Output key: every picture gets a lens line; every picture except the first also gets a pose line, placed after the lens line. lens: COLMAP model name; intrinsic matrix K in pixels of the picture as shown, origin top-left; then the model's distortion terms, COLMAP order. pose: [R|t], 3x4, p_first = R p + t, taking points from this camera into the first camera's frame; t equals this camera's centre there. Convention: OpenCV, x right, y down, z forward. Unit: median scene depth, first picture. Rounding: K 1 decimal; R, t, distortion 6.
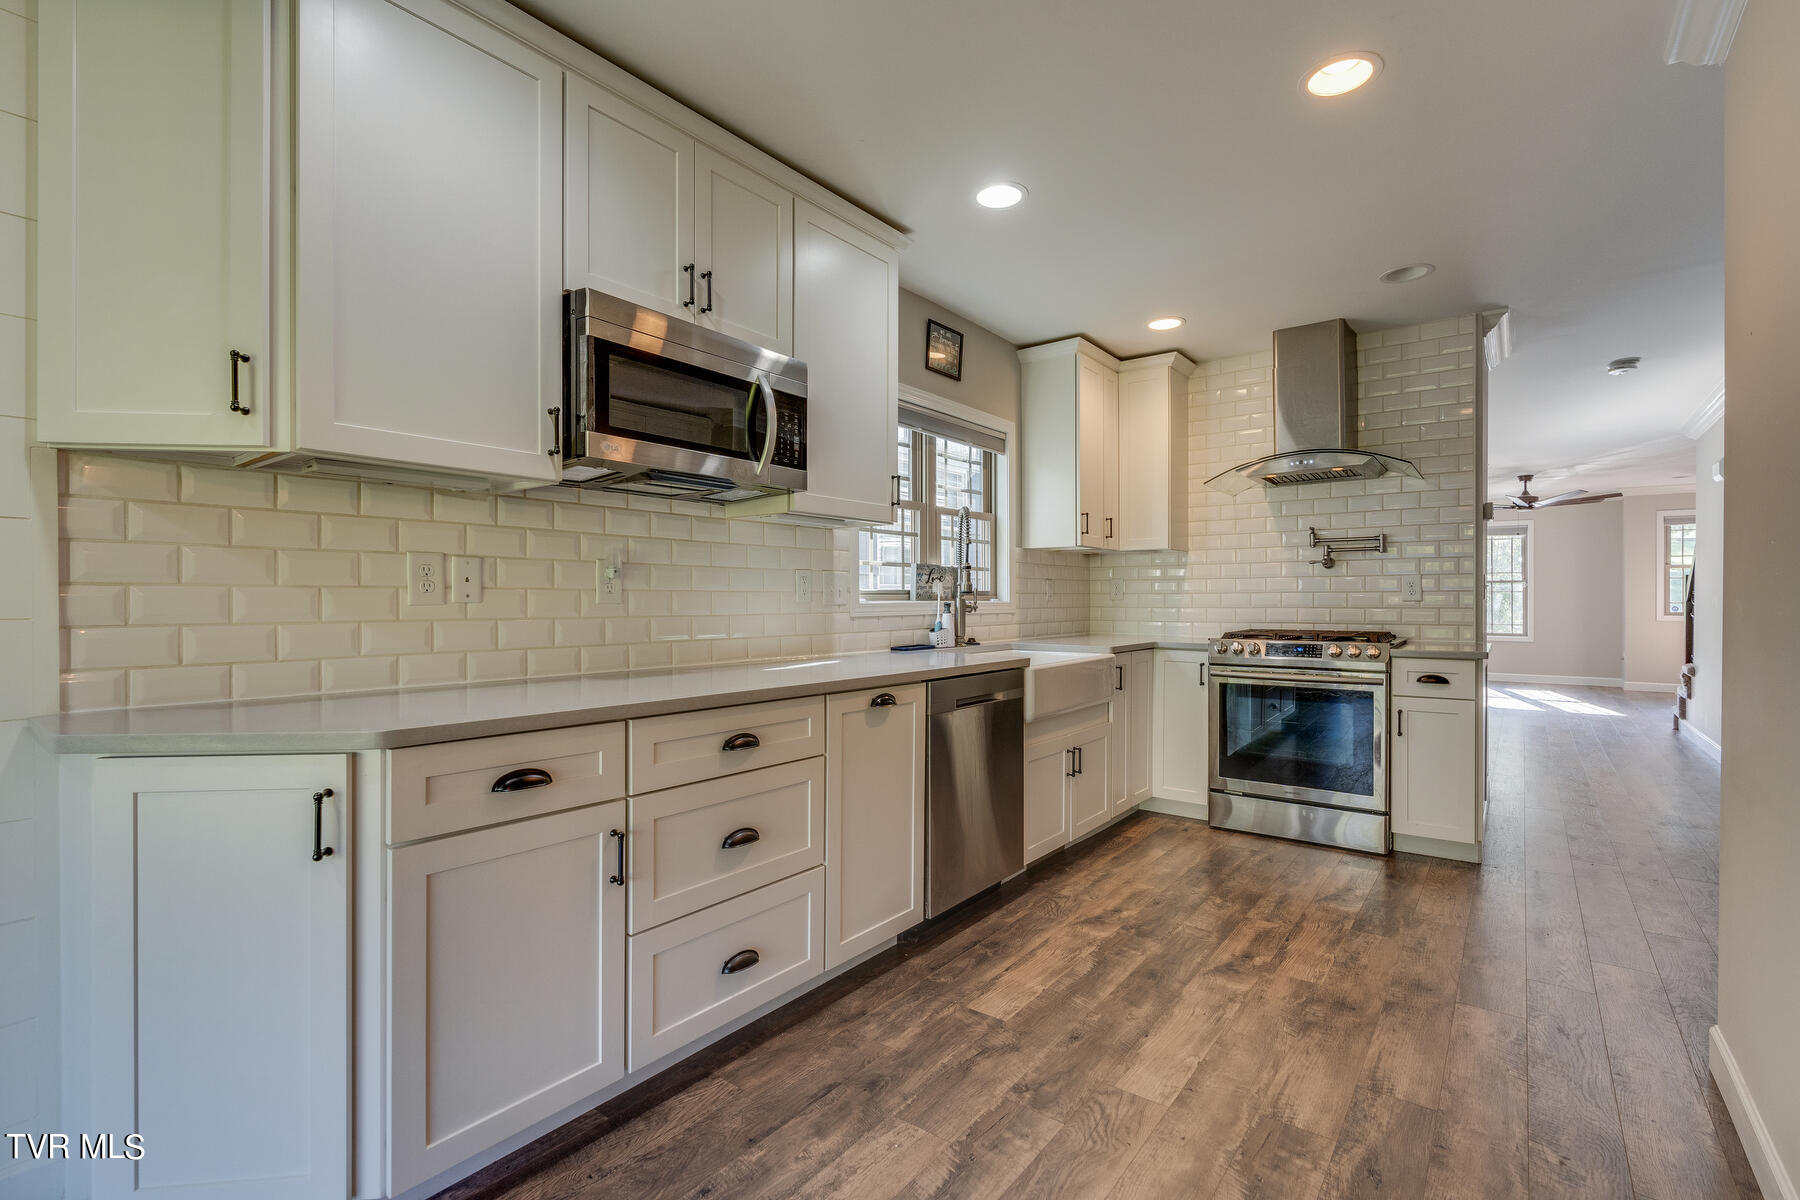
lens RADIAL K [[823.8, 0, 902.6], [0, 823.8, 602.3], [0, 0, 1]] dist [-0.001525, 0.000162]
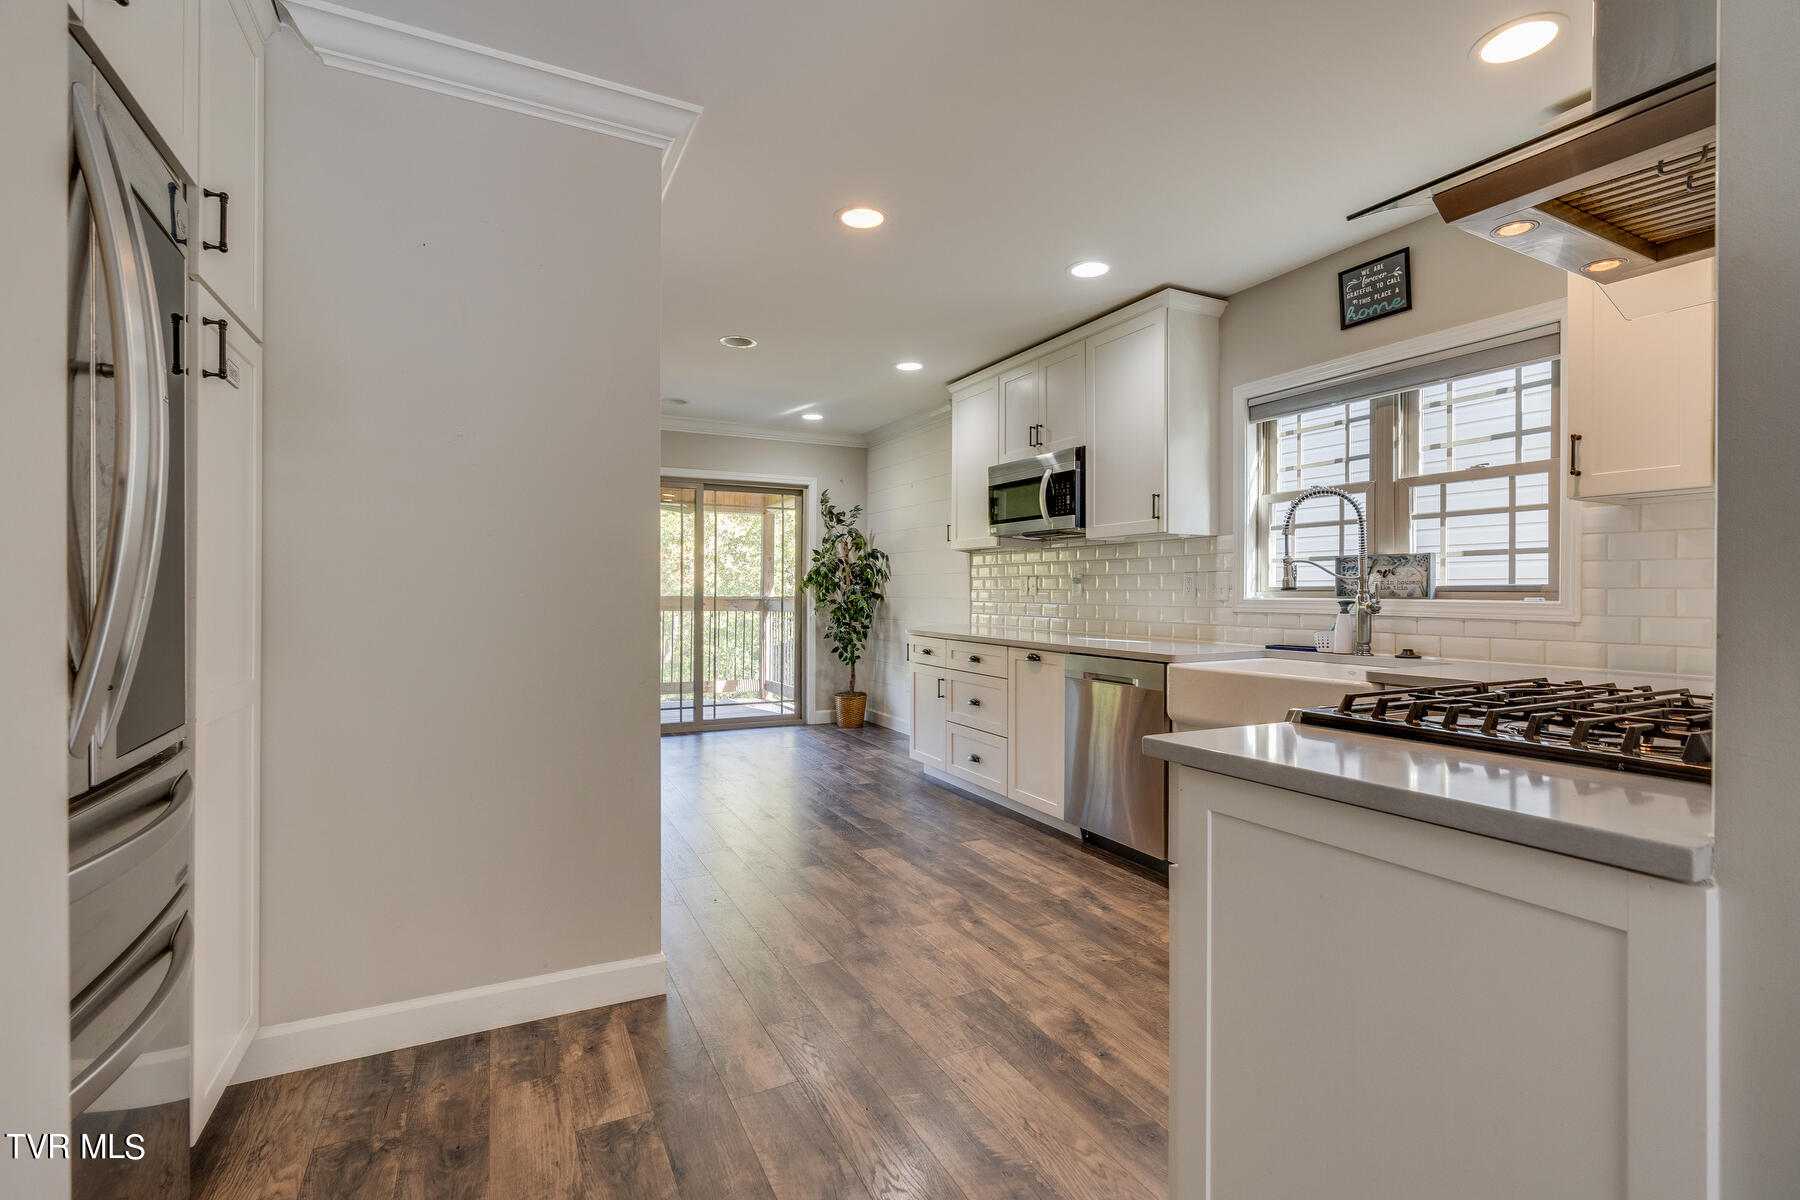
lens RADIAL K [[812.8, 0, 902.9], [0, 812.8, 587.6], [0, 0, 1]] dist [-0.001812, 0.000254]
pose [[-0.437339, -0.004754, -0.899284, 1.421851], [-0.007333, 0.999972, -0.001720, -0.012453], [0.899267, 0.005842, -0.437362, 1.368310]]
